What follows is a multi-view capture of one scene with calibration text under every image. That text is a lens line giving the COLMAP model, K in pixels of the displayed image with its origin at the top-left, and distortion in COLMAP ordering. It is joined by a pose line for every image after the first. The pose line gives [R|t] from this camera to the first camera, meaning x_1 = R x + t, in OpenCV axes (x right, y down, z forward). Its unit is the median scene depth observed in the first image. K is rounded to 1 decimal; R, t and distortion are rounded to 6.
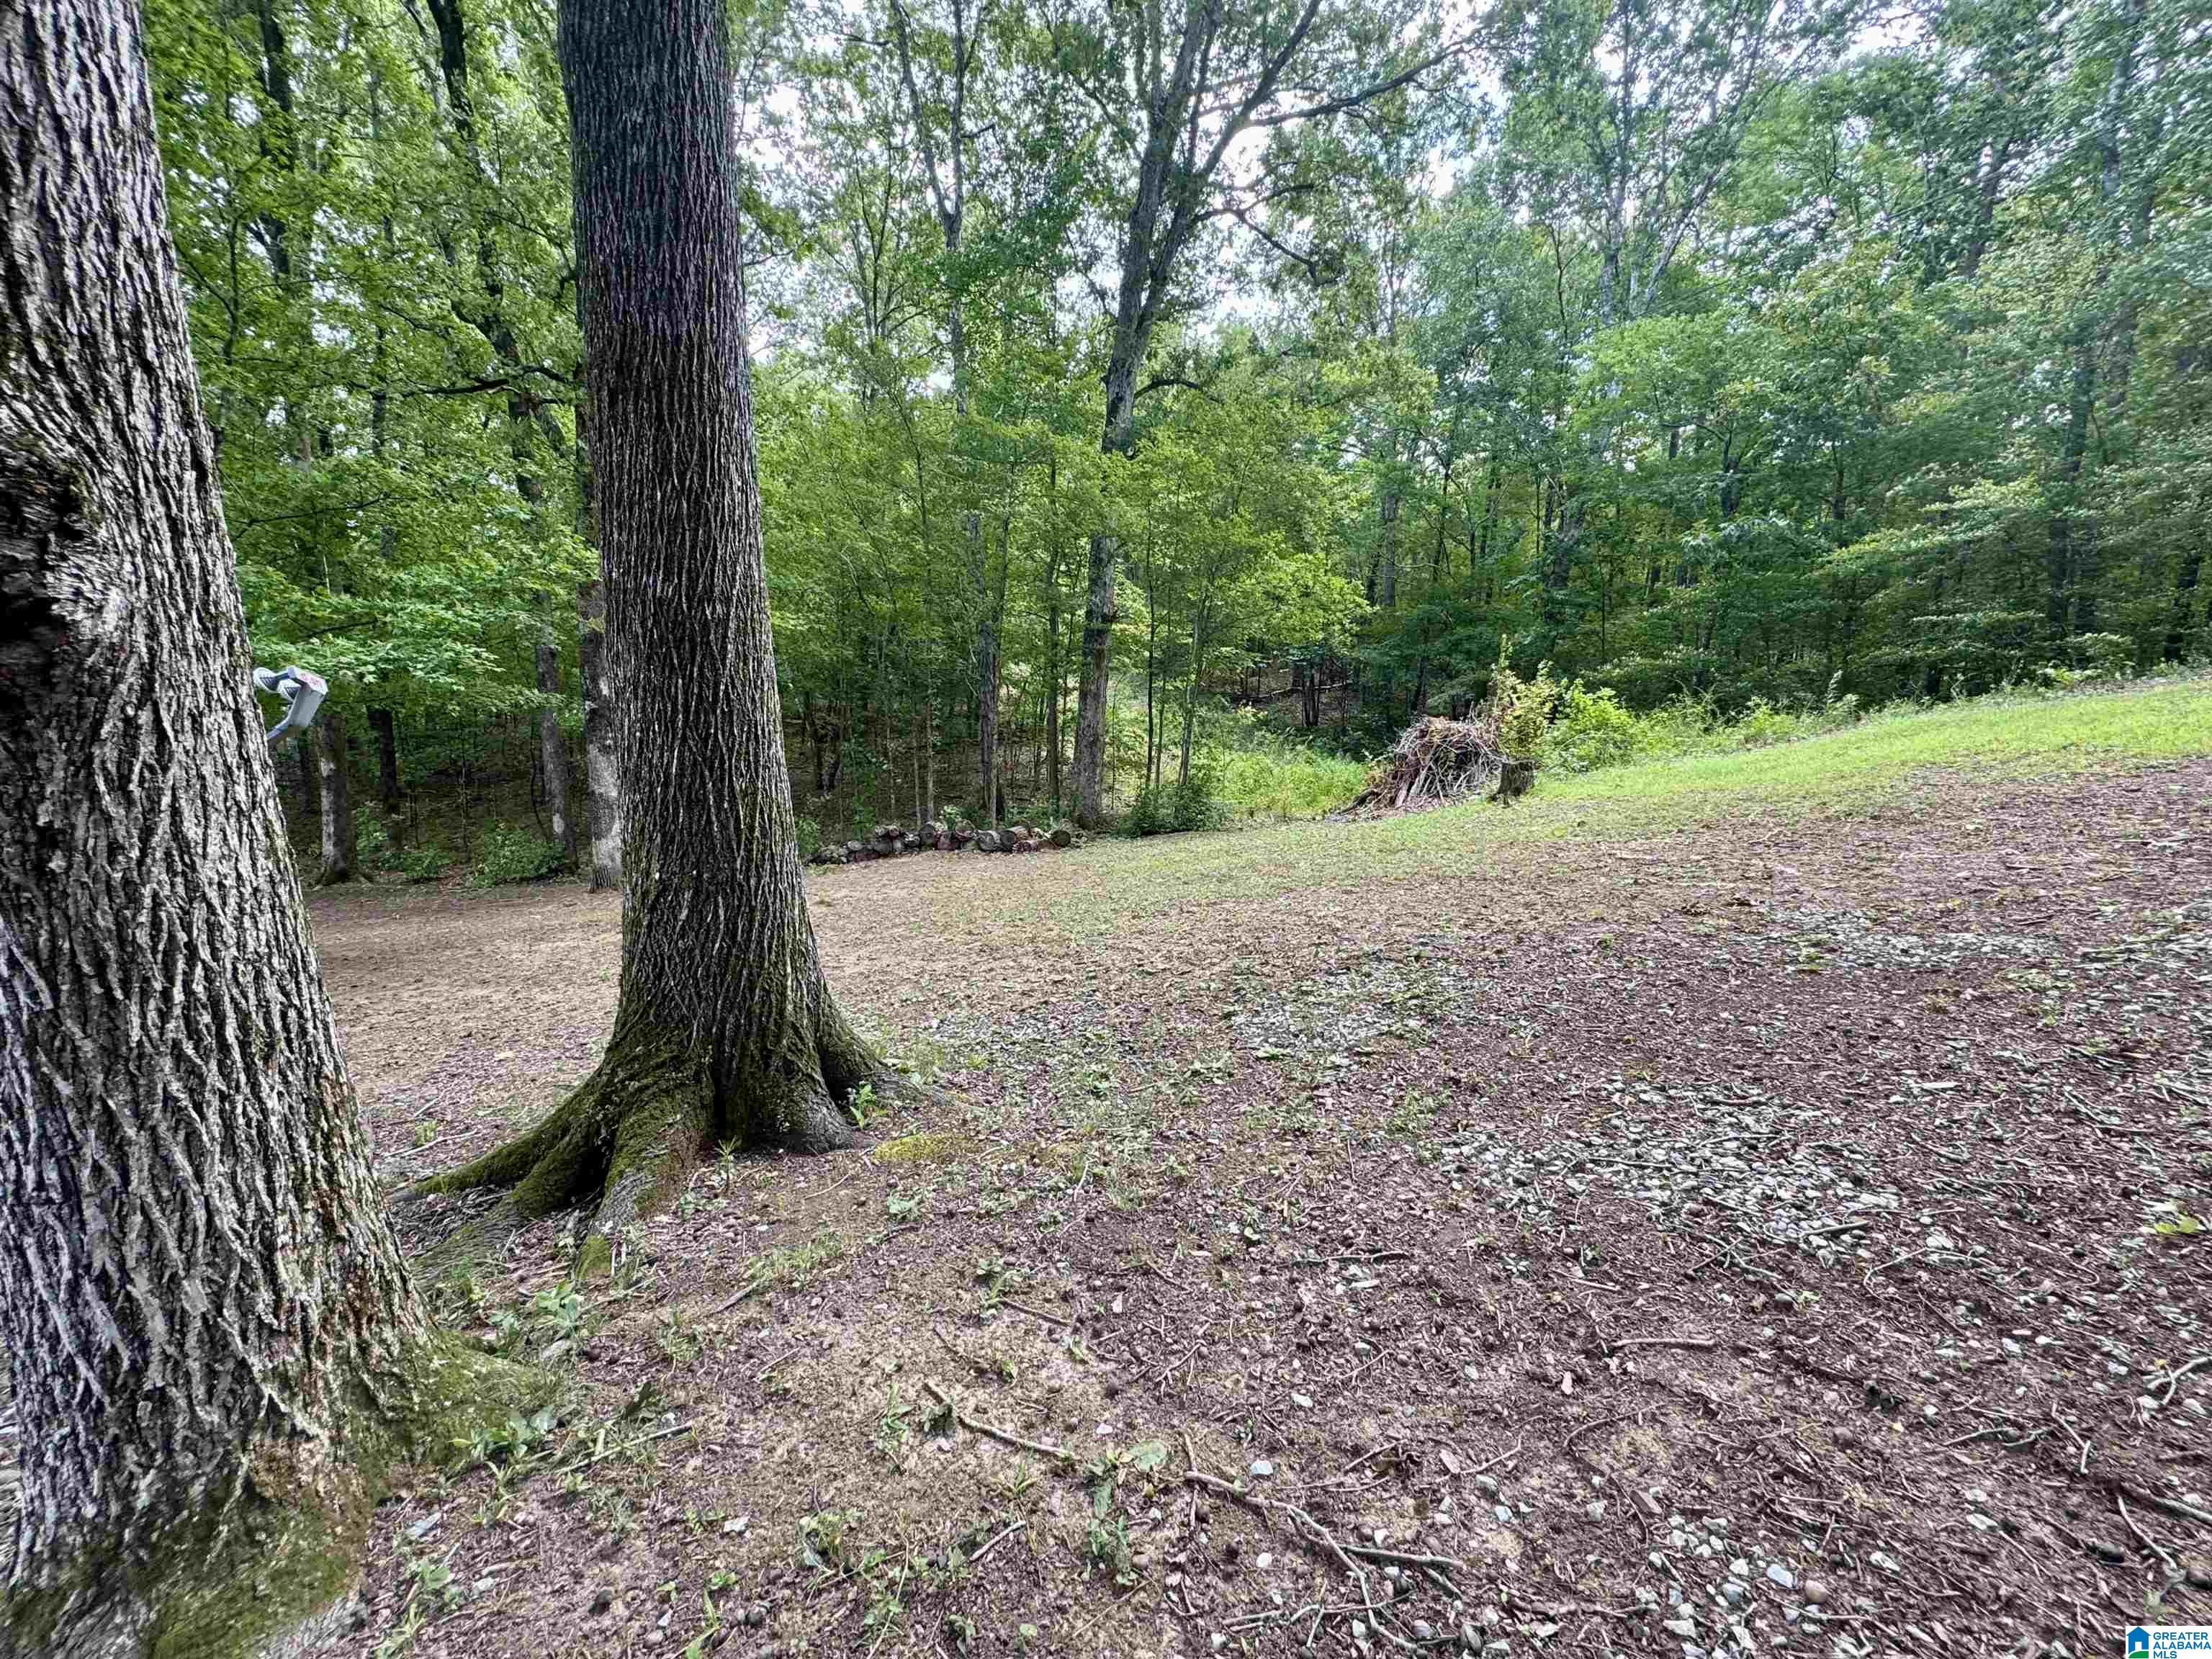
lens RADIAL K [[882.1, 0, 1106.0], [0, 882.1, 829.5], [0, 0, 1]] dist [-0.001450, -0.000278]
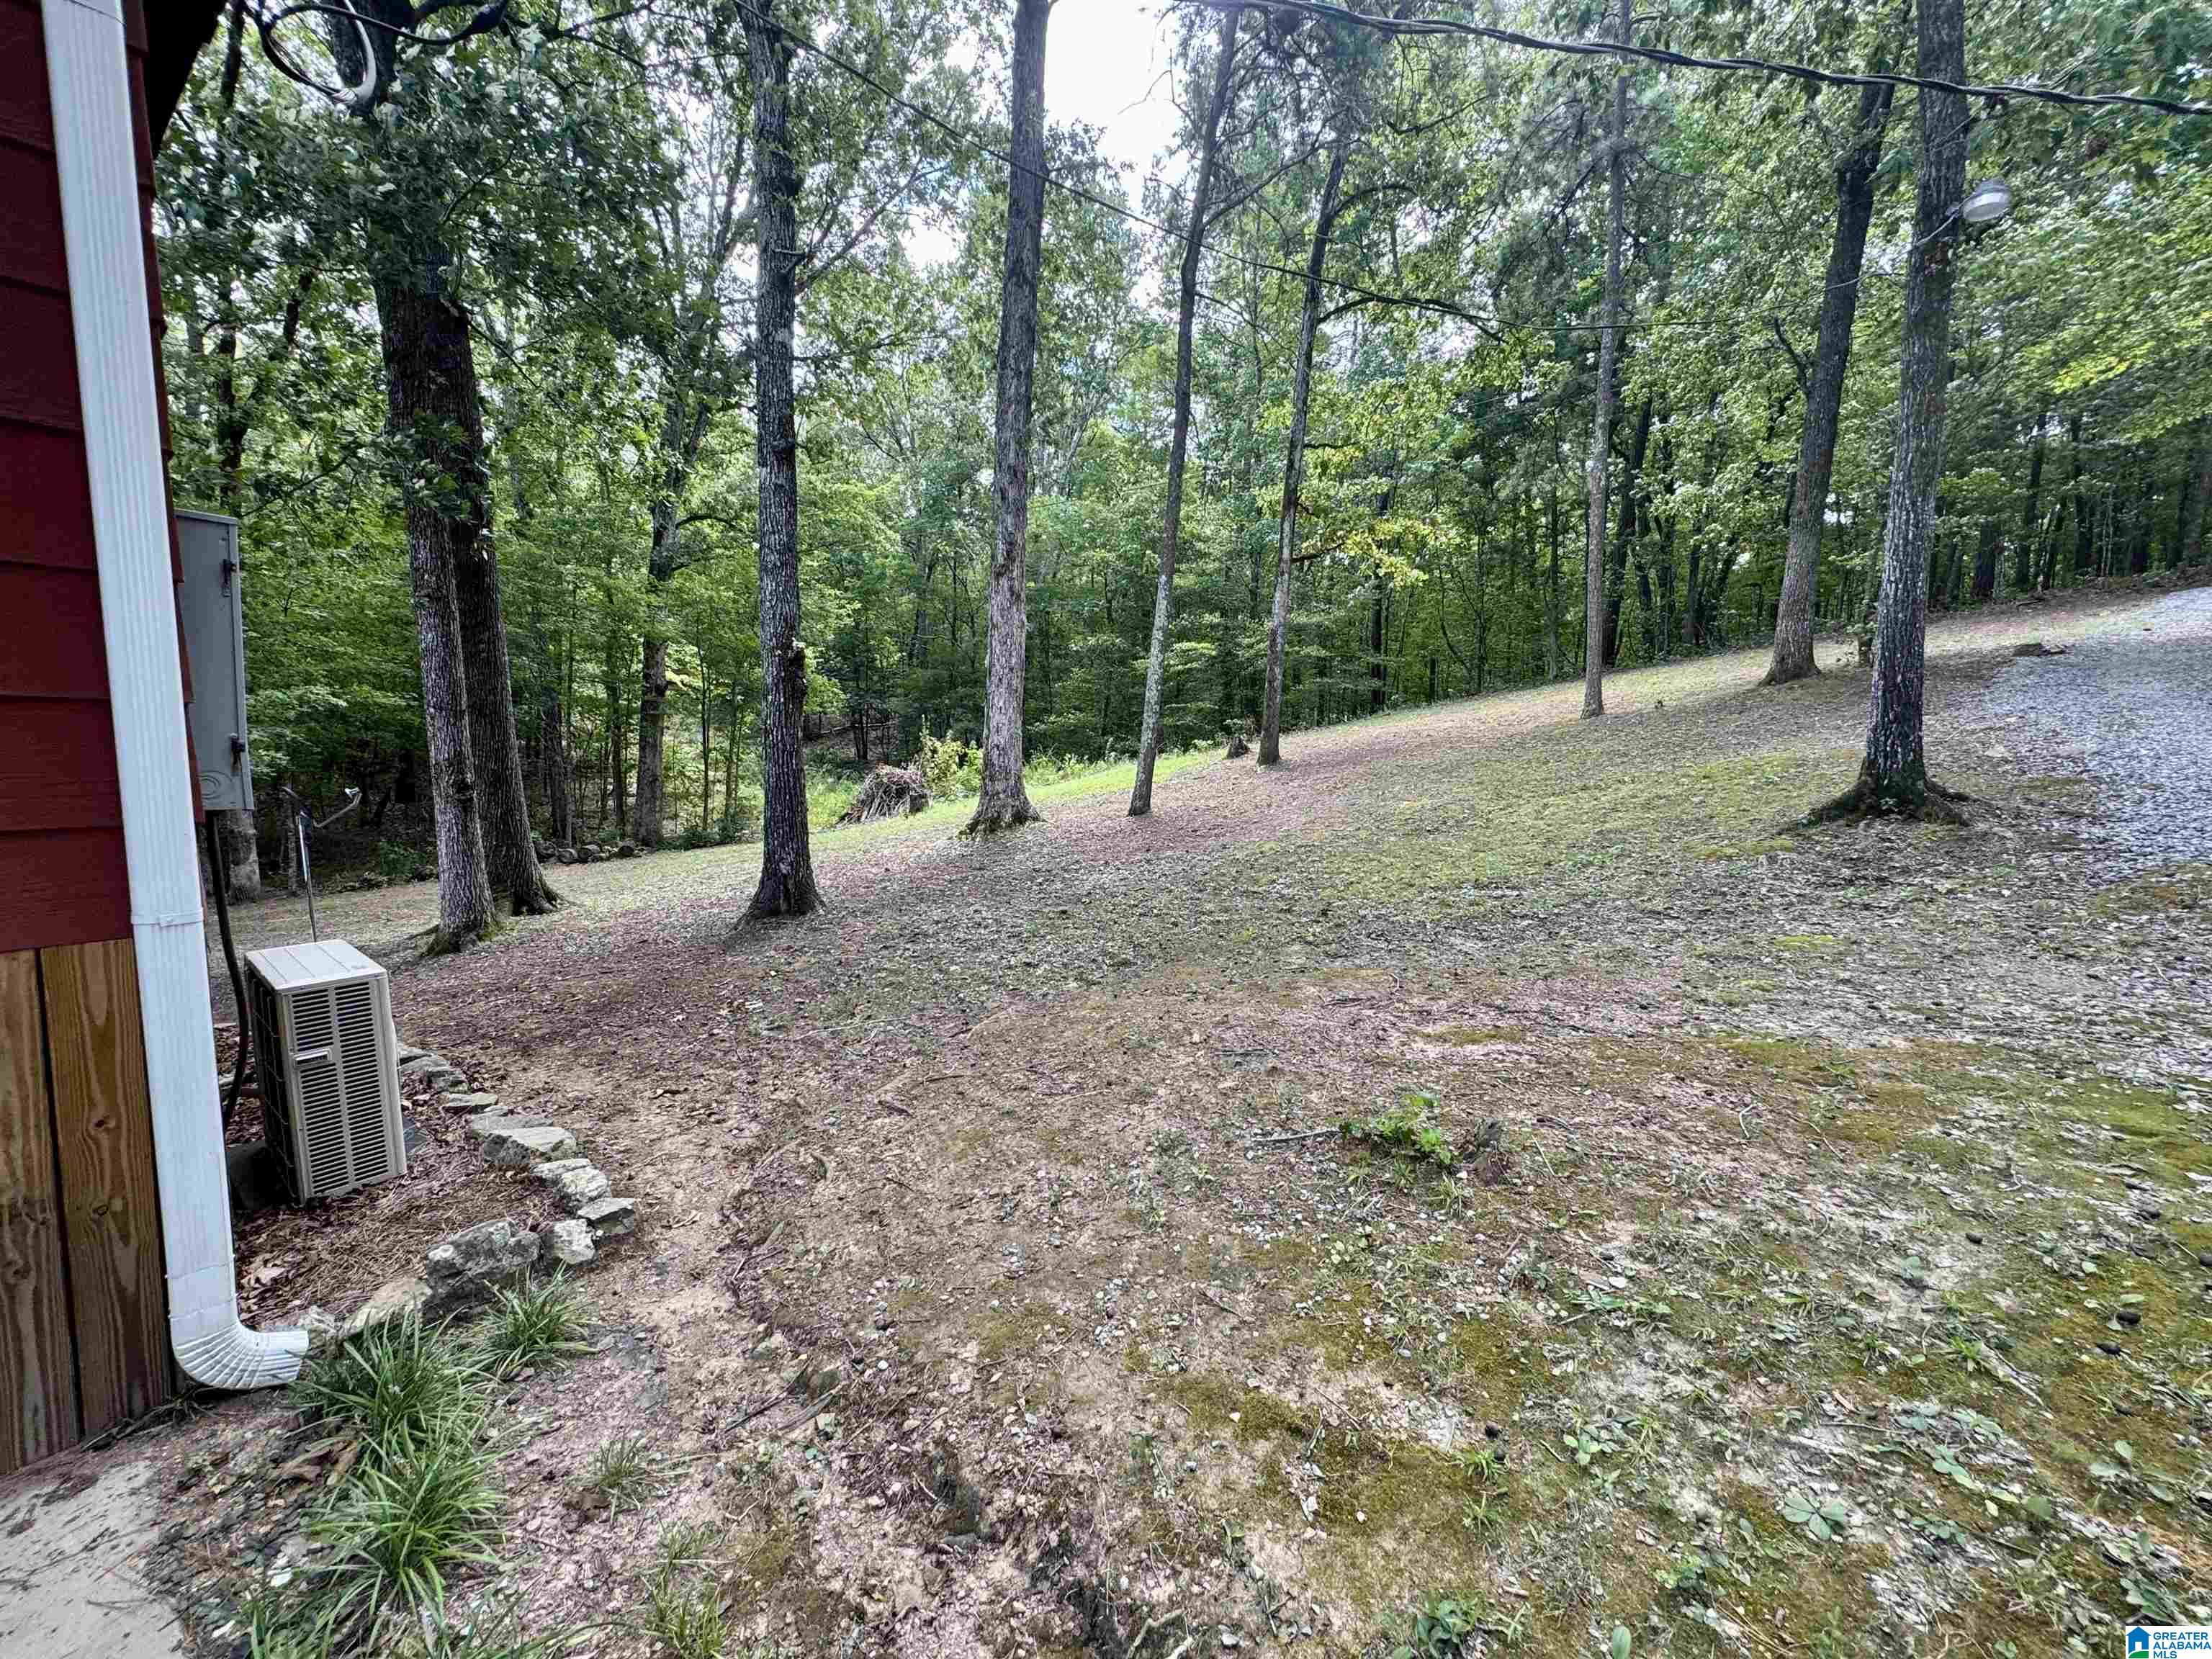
lens RADIAL K [[882.1, 0, 1106.0], [0, 882.1, 829.5], [0, 0, 1]] dist [-0.001450, -0.000278]
pose [[0.905286, -0.037874, 0.423112, 0.049809], [0.046327, 0.998879, -0.009709, 0.024106], [-0.422270, 0.028391, 0.906026, -0.630372]]
